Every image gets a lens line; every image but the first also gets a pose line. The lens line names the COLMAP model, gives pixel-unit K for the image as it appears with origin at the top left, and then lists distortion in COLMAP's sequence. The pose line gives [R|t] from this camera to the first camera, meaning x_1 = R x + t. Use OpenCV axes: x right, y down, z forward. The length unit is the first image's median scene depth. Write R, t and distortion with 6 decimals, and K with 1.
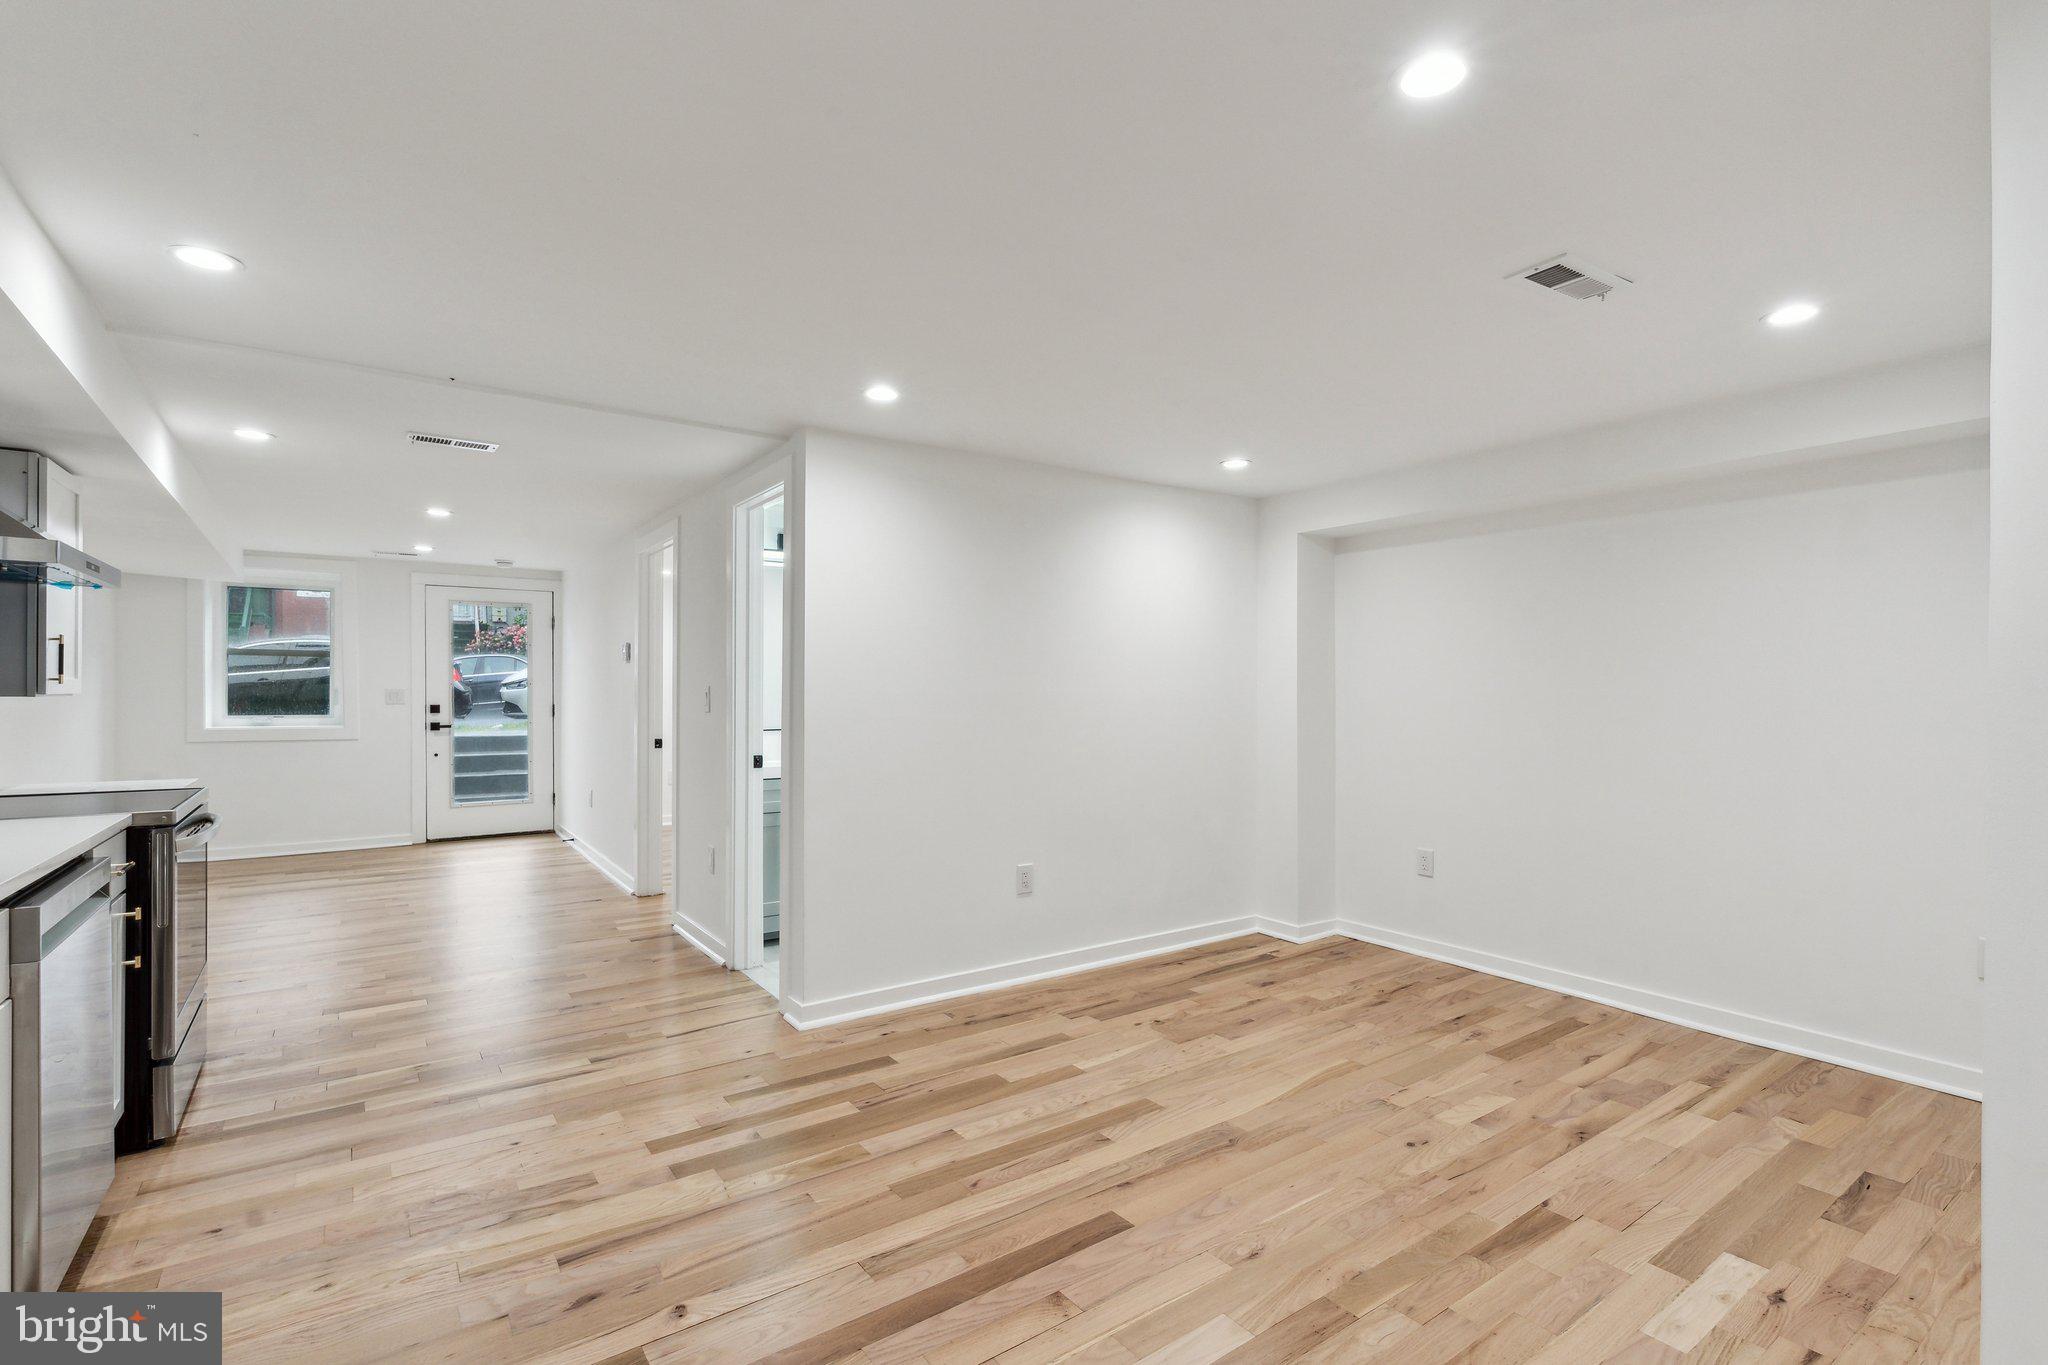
lens RADIAL K [[914.5, 0, 1028.4], [0, 914.5, 690.4], [0, 0, 1]] dist [-0.001970, 0.000368]
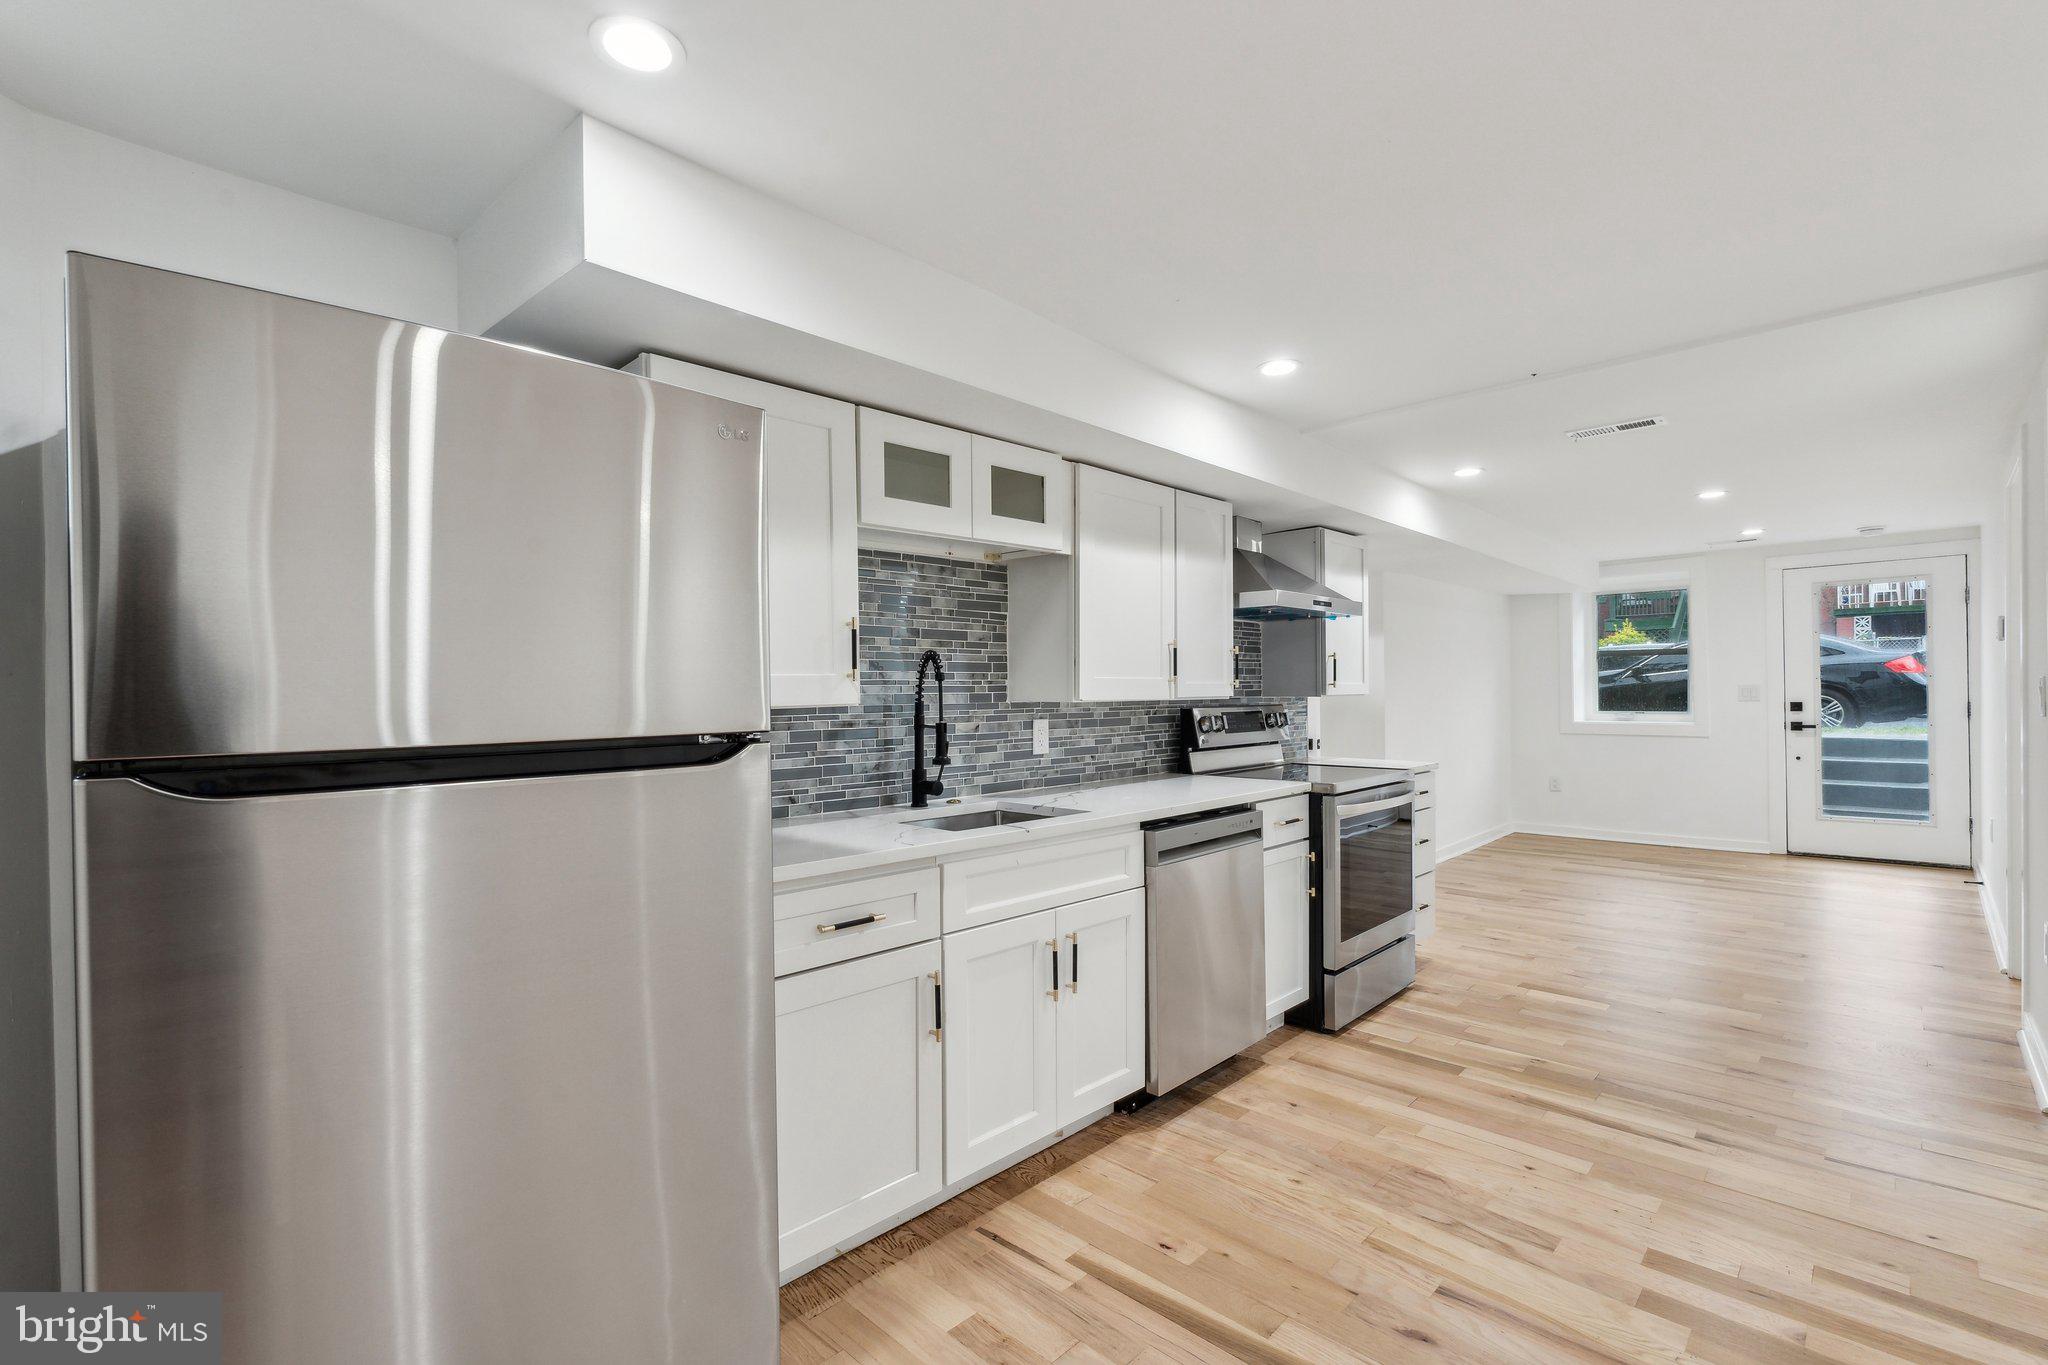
lens RADIAL K [[914.5, 0, 1038.5], [0, 914.5, 694.9], [0, 0, 1]] dist [-0.001970, 0.000368]
pose [[0.193221, -0.003442, -0.981149, 0.224975], [0.013509, 0.999908, -0.000848, -0.000811], [0.981062, -0.013091, 0.193250, 0.267603]]
